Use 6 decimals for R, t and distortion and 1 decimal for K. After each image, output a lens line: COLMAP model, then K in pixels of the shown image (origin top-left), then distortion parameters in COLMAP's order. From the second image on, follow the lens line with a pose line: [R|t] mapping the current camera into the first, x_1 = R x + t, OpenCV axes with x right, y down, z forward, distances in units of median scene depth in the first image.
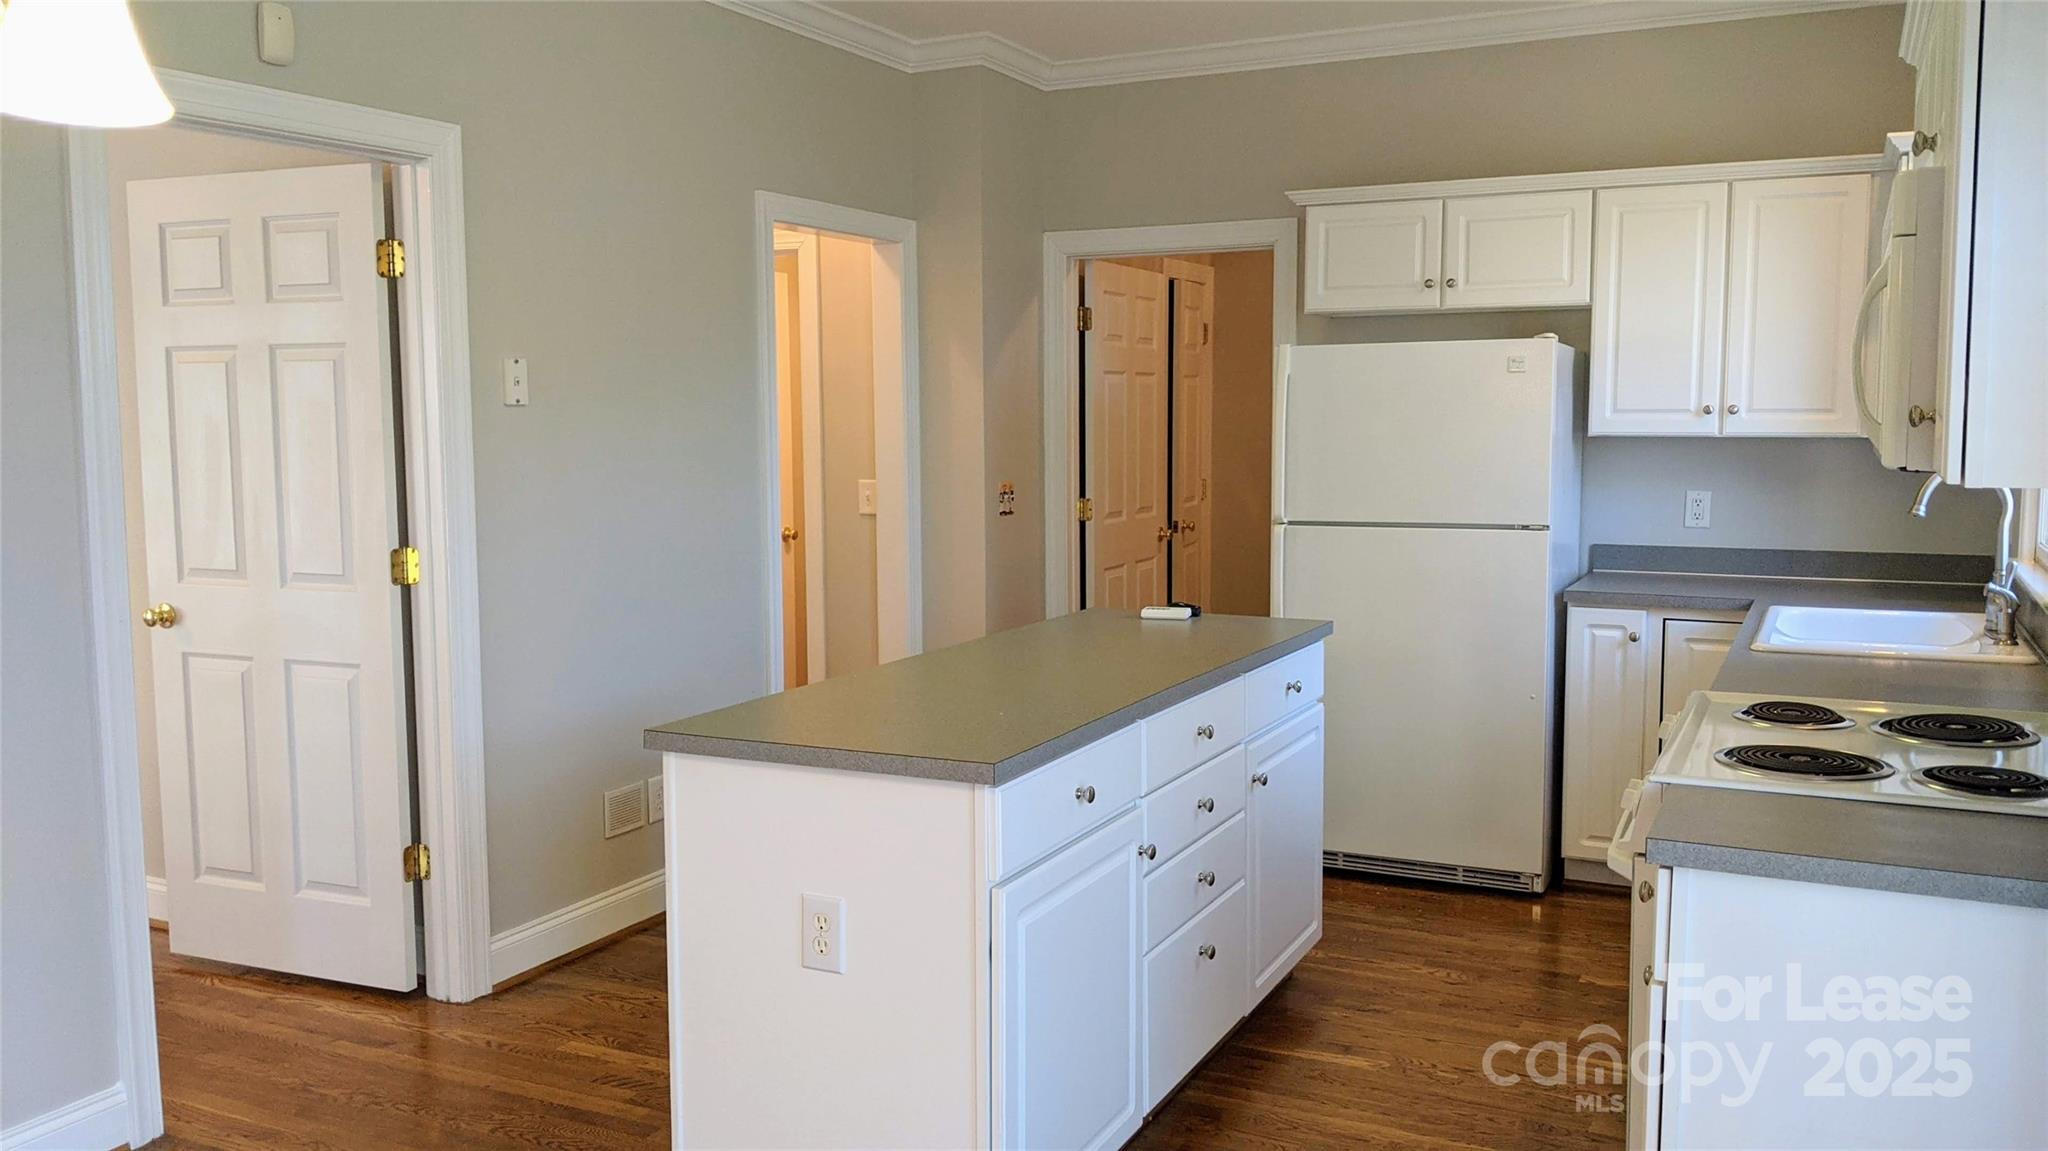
lens RADIAL K [[1589.3, 0, 1024.0], [0, 1589.3, 575.5], [0, 0, 1]] dist [0.002313, -0.077336]
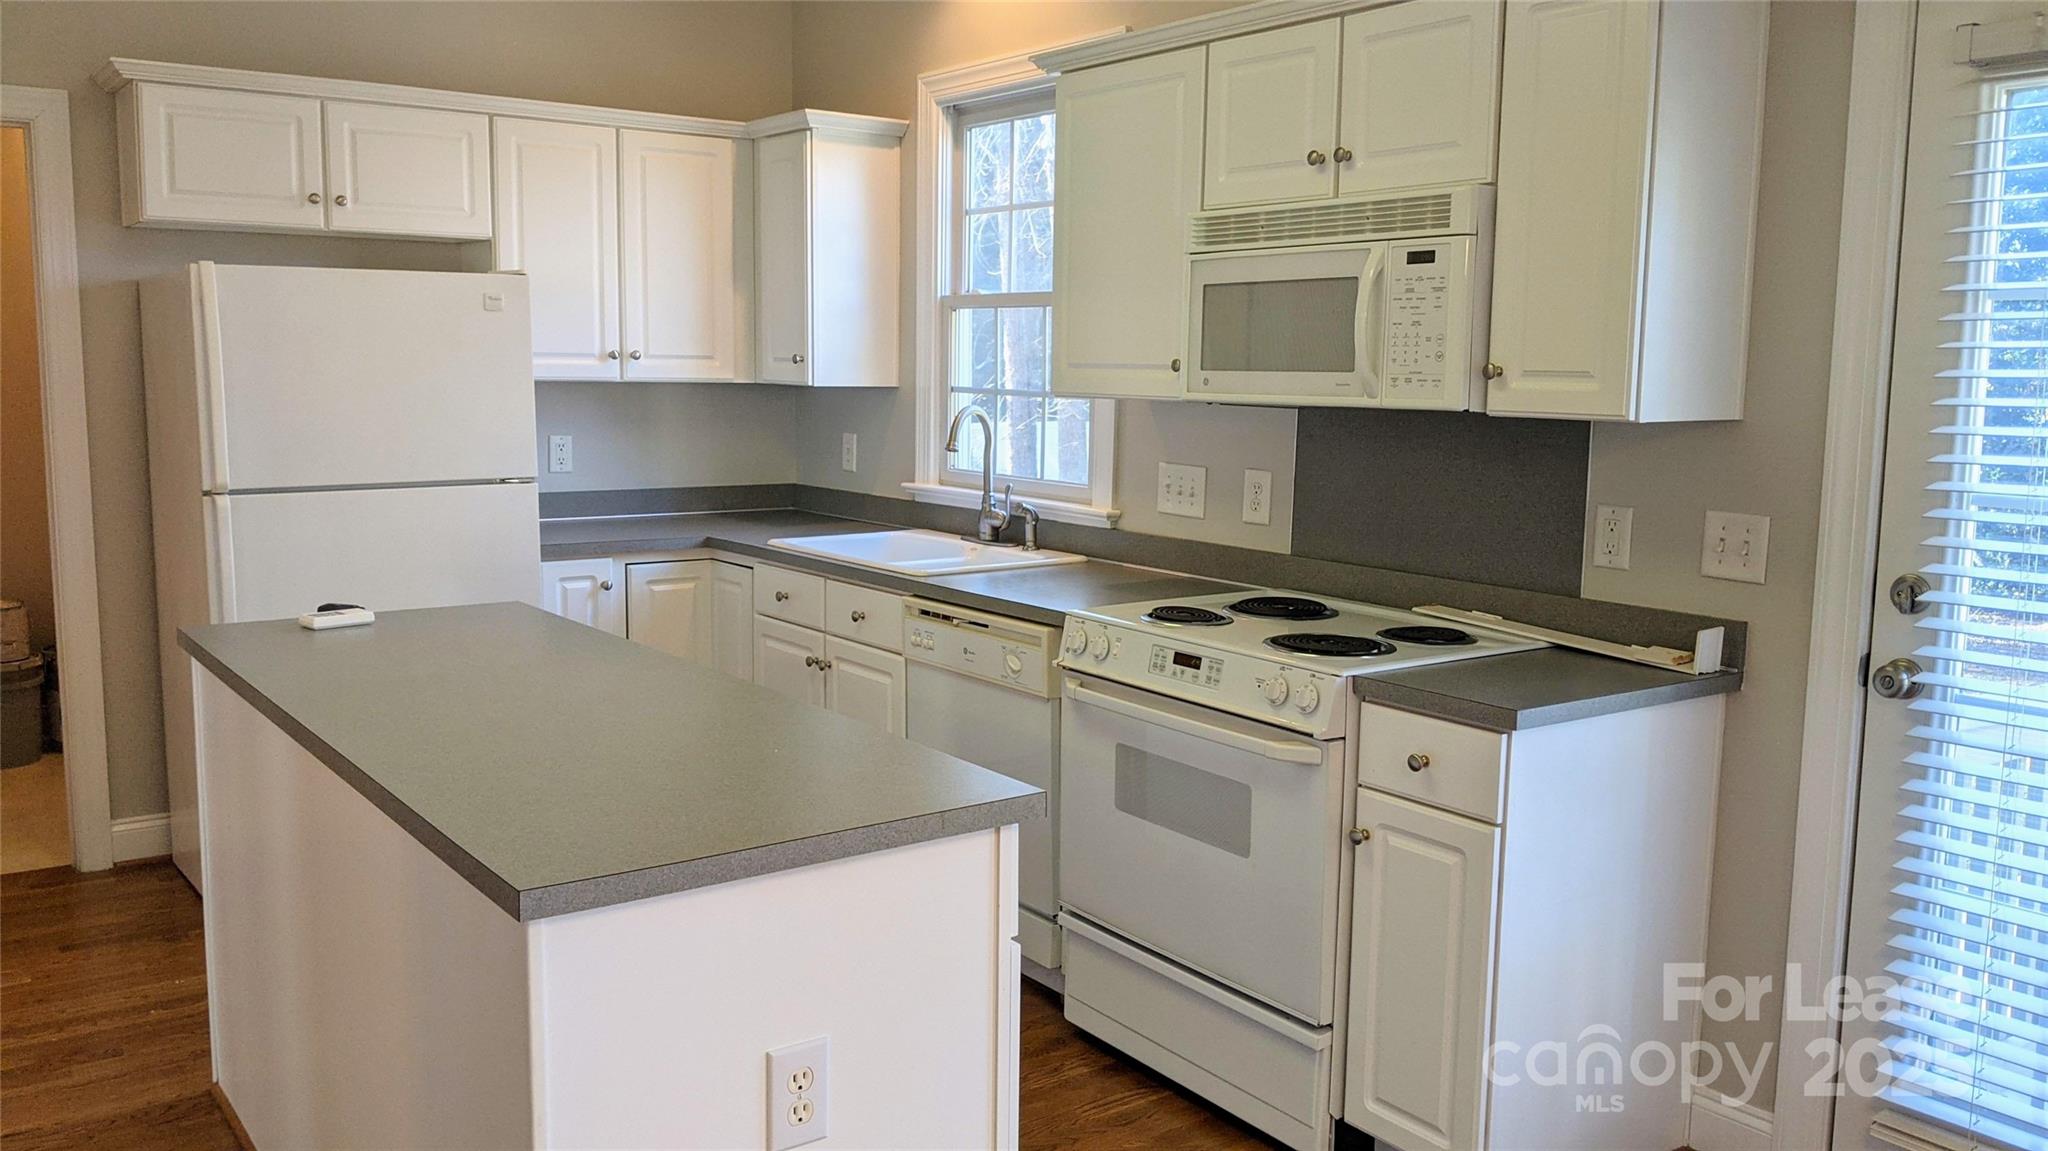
lens RADIAL K [[1589.3, 0, 1024.0], [0, 1589.3, 575.5], [0, 0, 1]] dist [0.002313, -0.077336]
pose [[0.448692, -0.106743, 0.887289, -0.364142], [0.073585, 0.993883, 0.082356, -0.028868], [-0.890652, 0.028339, 0.453802, 0.312631]]
